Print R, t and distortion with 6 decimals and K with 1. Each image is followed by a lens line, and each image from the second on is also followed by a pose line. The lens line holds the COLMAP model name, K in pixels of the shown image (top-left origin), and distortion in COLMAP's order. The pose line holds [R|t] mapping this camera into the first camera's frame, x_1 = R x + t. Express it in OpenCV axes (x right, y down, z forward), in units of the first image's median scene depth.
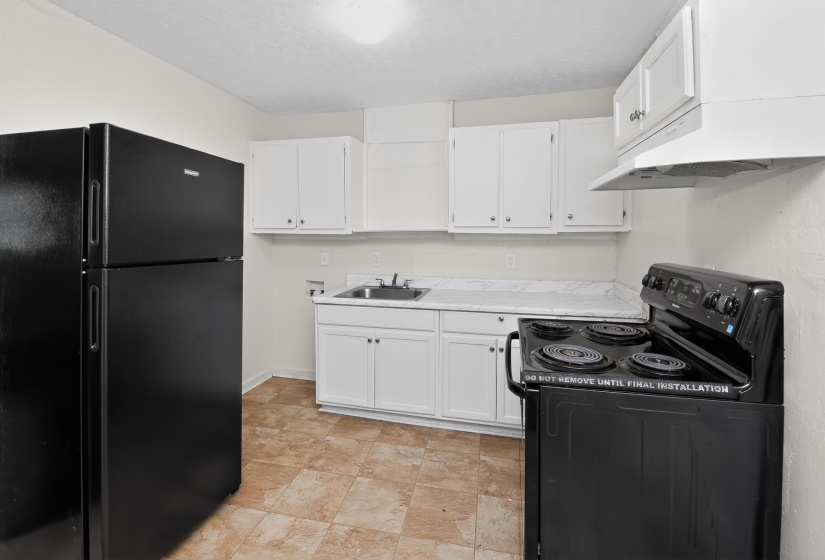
lens RADIAL K [[360.8, 0, 412.2], [0, 360.8, 276.8], [0, 0, 1]] dist [-0.000261, -0.008004]
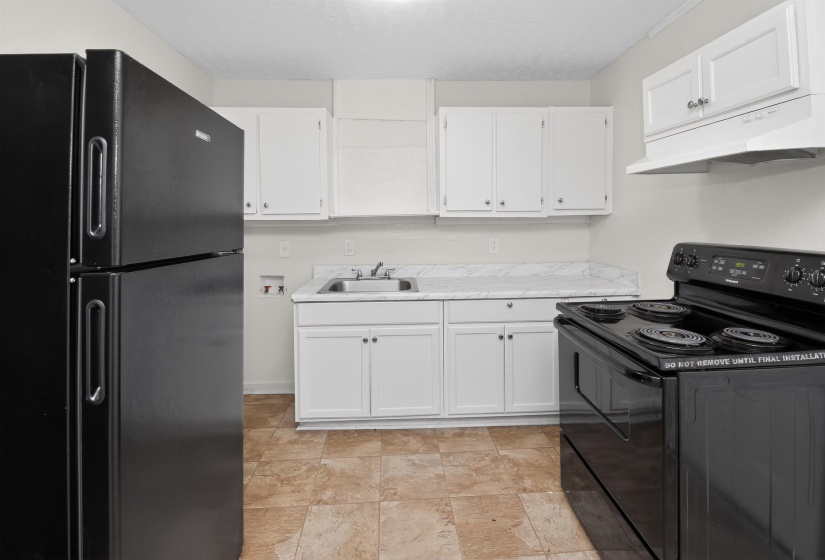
lens RADIAL K [[368.4, 0, 412.5], [0, 368.4, 254.6], [0, 0, 1]] dist [0.001715, -0.008206]
pose [[0.961954, -0.035358, 0.270915, -0.268330], [0.042087, 0.998932, -0.019065, -0.010322], [-0.269952, 0.029742, 0.962414, 0.110983]]
